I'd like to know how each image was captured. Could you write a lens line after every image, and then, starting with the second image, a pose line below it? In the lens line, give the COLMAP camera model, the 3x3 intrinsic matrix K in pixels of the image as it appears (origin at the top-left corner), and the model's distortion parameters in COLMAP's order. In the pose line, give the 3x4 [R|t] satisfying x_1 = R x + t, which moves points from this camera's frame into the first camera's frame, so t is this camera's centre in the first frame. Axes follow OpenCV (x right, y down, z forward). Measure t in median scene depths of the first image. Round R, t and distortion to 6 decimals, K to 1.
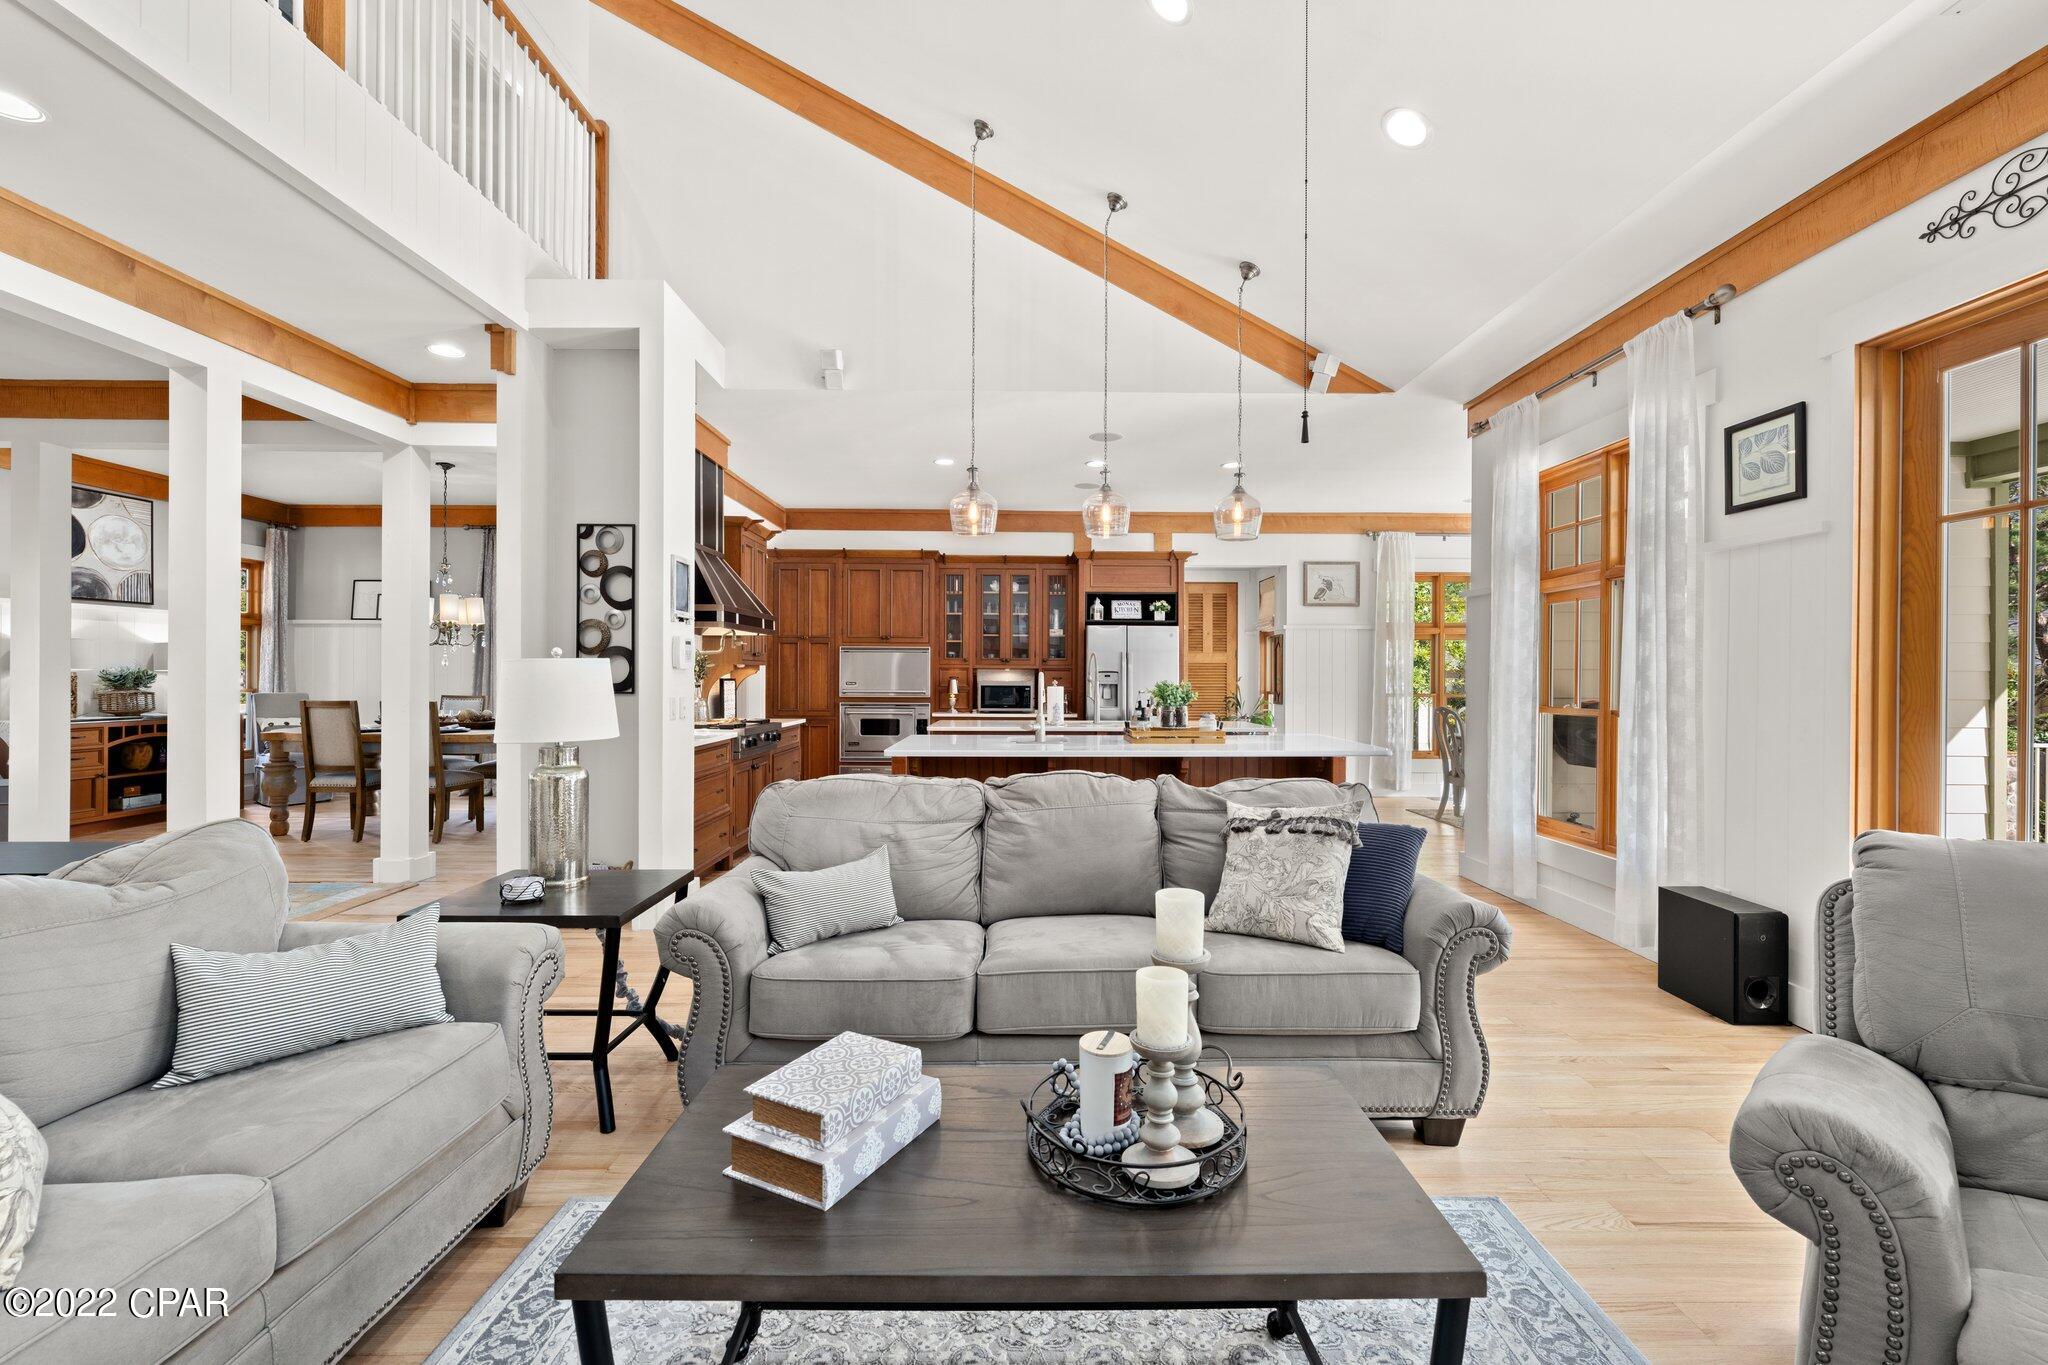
lens RADIAL K [[861.4, 0, 1030.5], [0, 861.4, 681.0], [0, 0, 1]] dist [-0.003848, 0.000325]
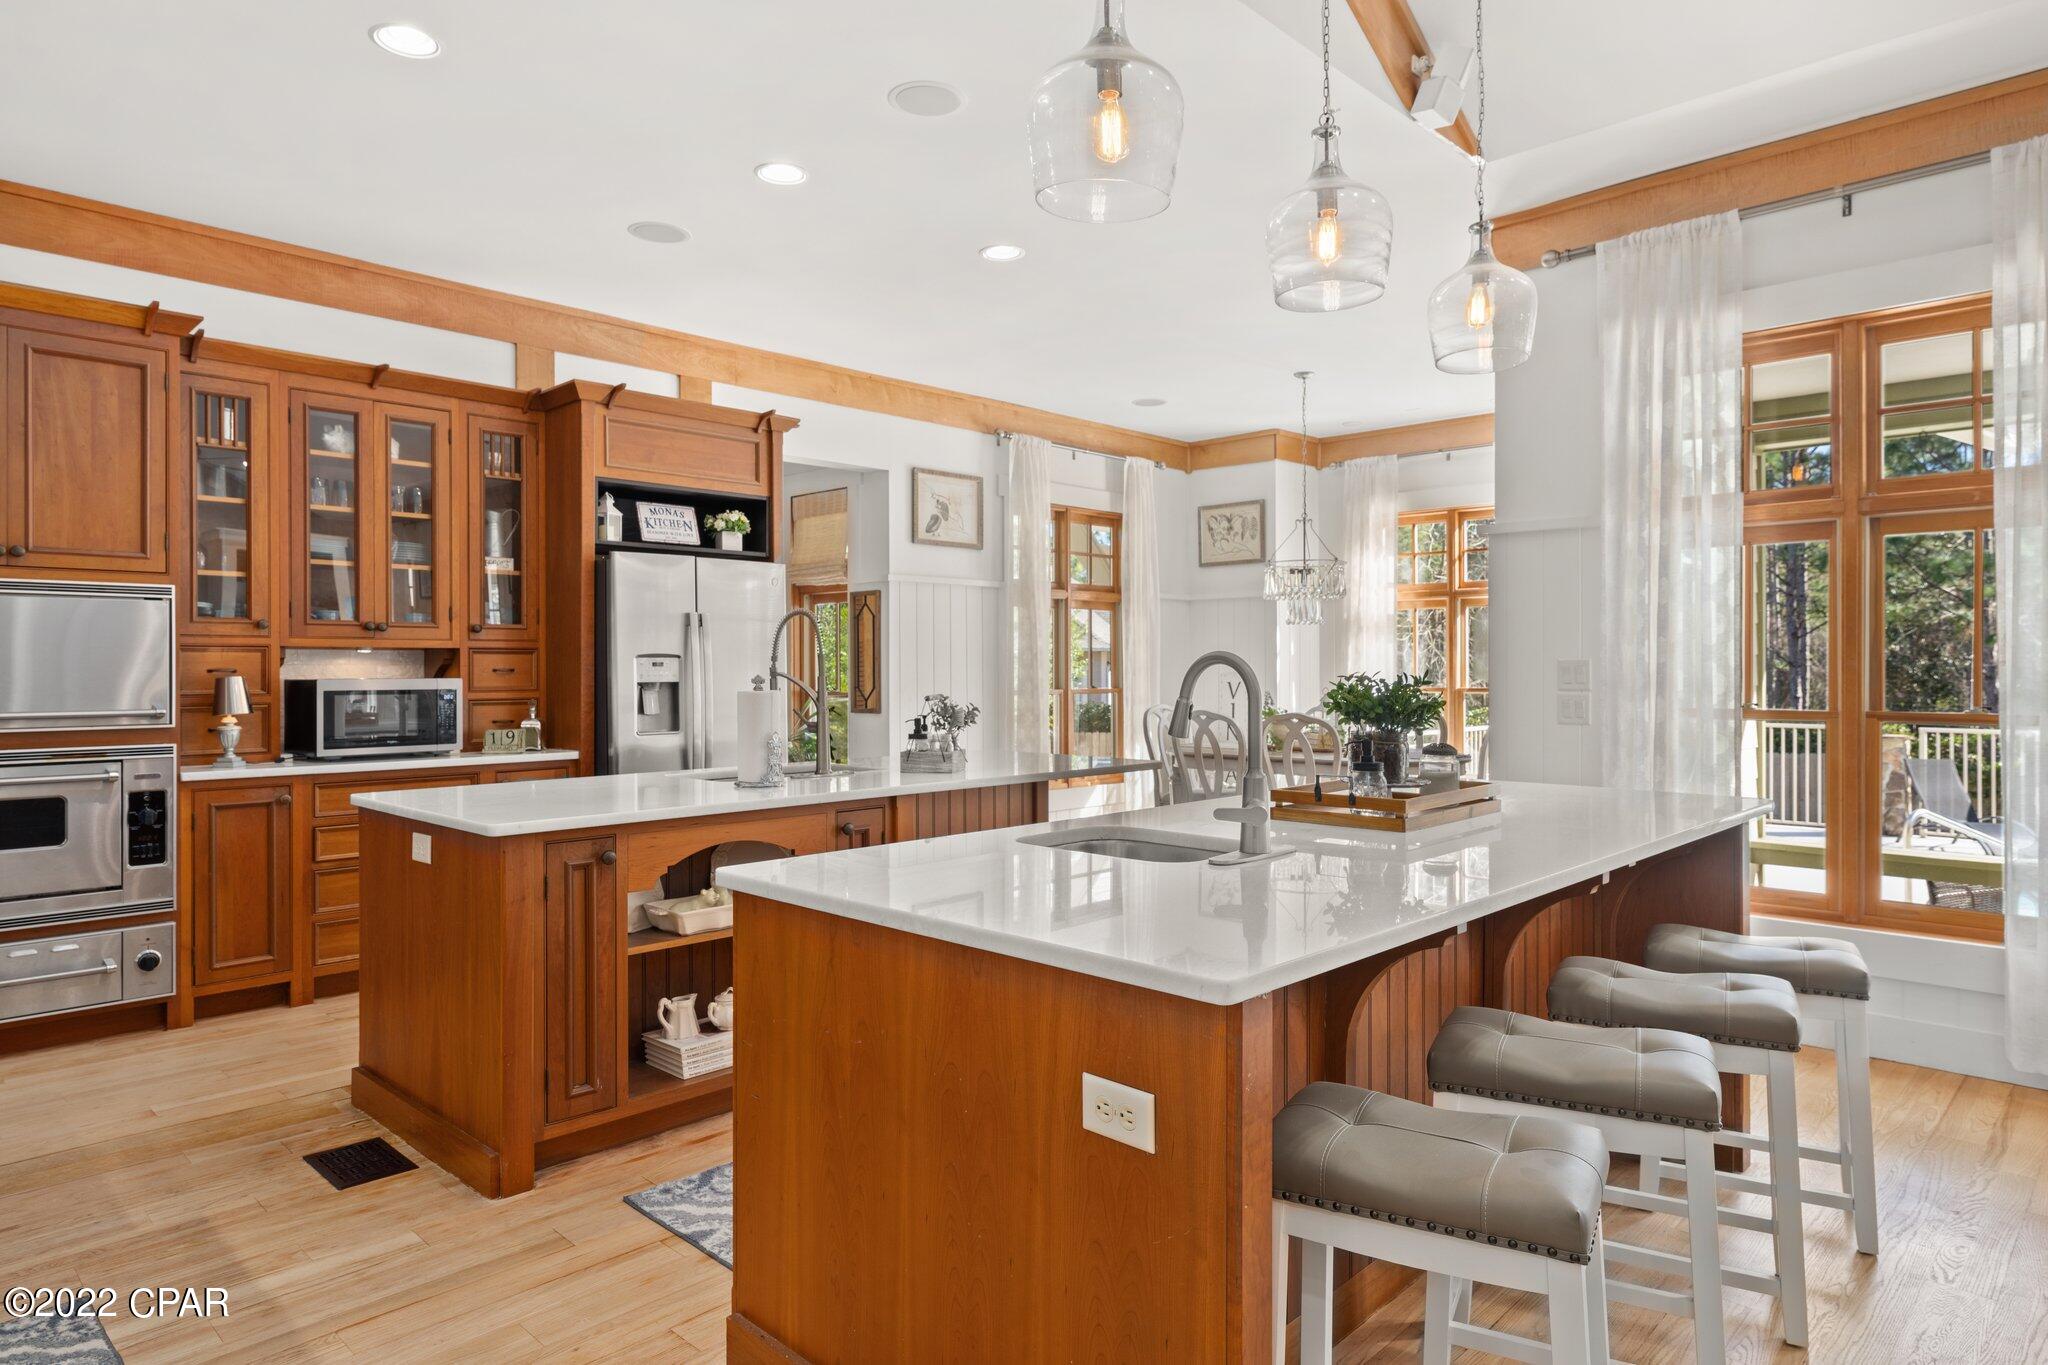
lens RADIAL K [[1204.0, 0, 1028.4], [0, 1204.0, 665.3], [0, 0, 1]] dist [0.002402, 0.003558]
pose [[0.708134, -0.005414, 0.706057, -0.362351], [0.008818, 0.999960, -0.001175, -0.004910], [-0.706023, 0.007058, 0.708154, 0.665086]]
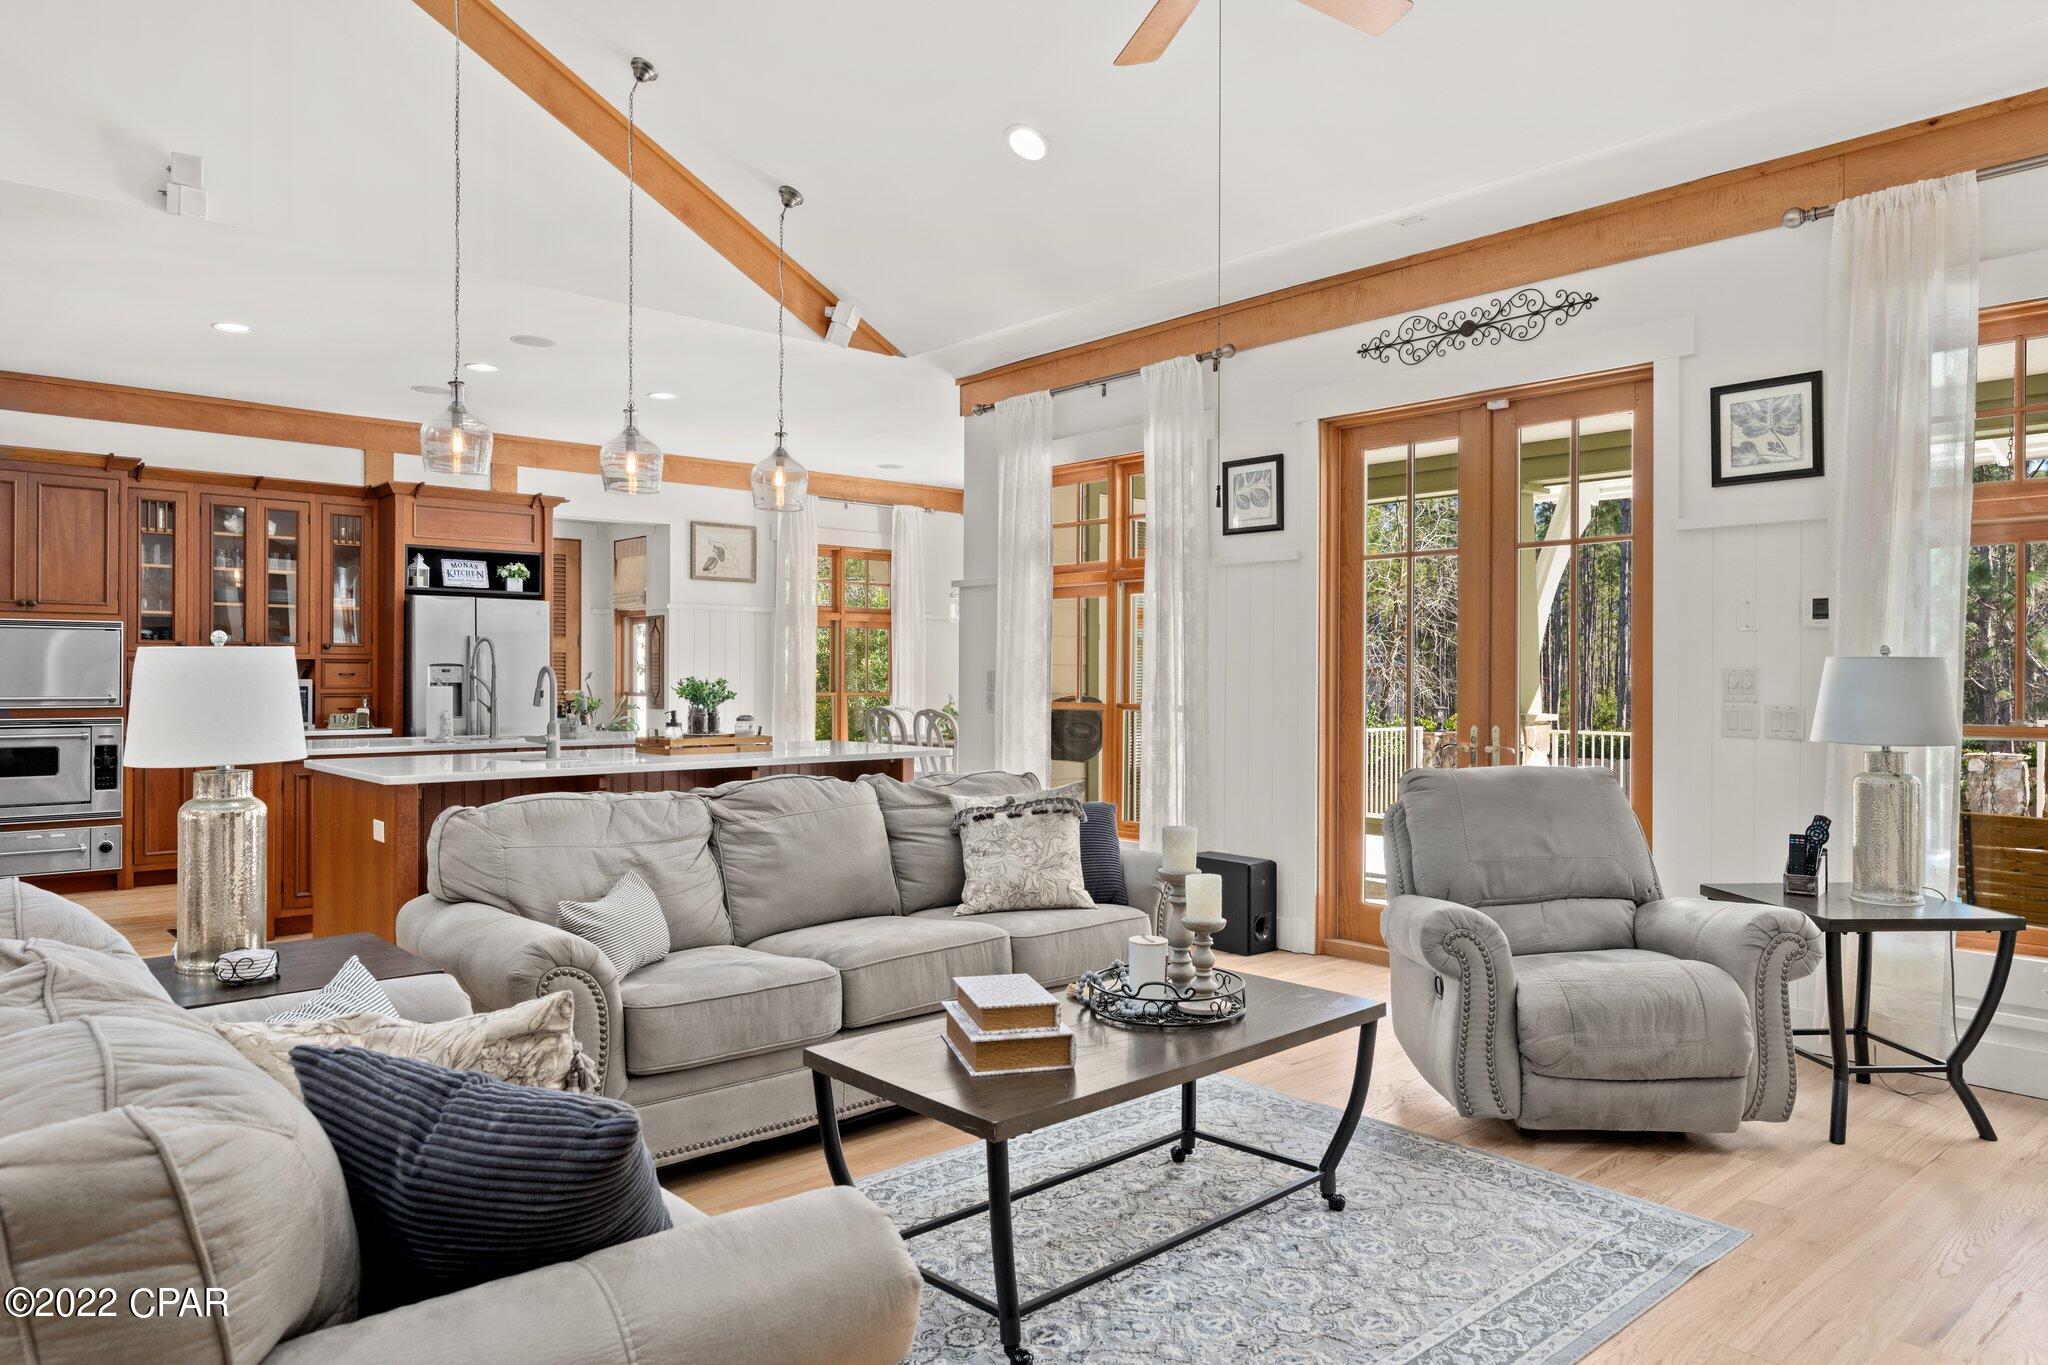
lens RADIAL K [[1313.9, 0, 1022.3], [0, 1313.9, 672.3], [0, 0, 1]] dist [0.001342, 0.003707]
pose [[0.757740, -0.000402, 0.652556, -0.393364], [0.003477, 0.999988, -0.003421, 0.000472], [-0.652547, 0.004861, 0.757732, -0.128161]]
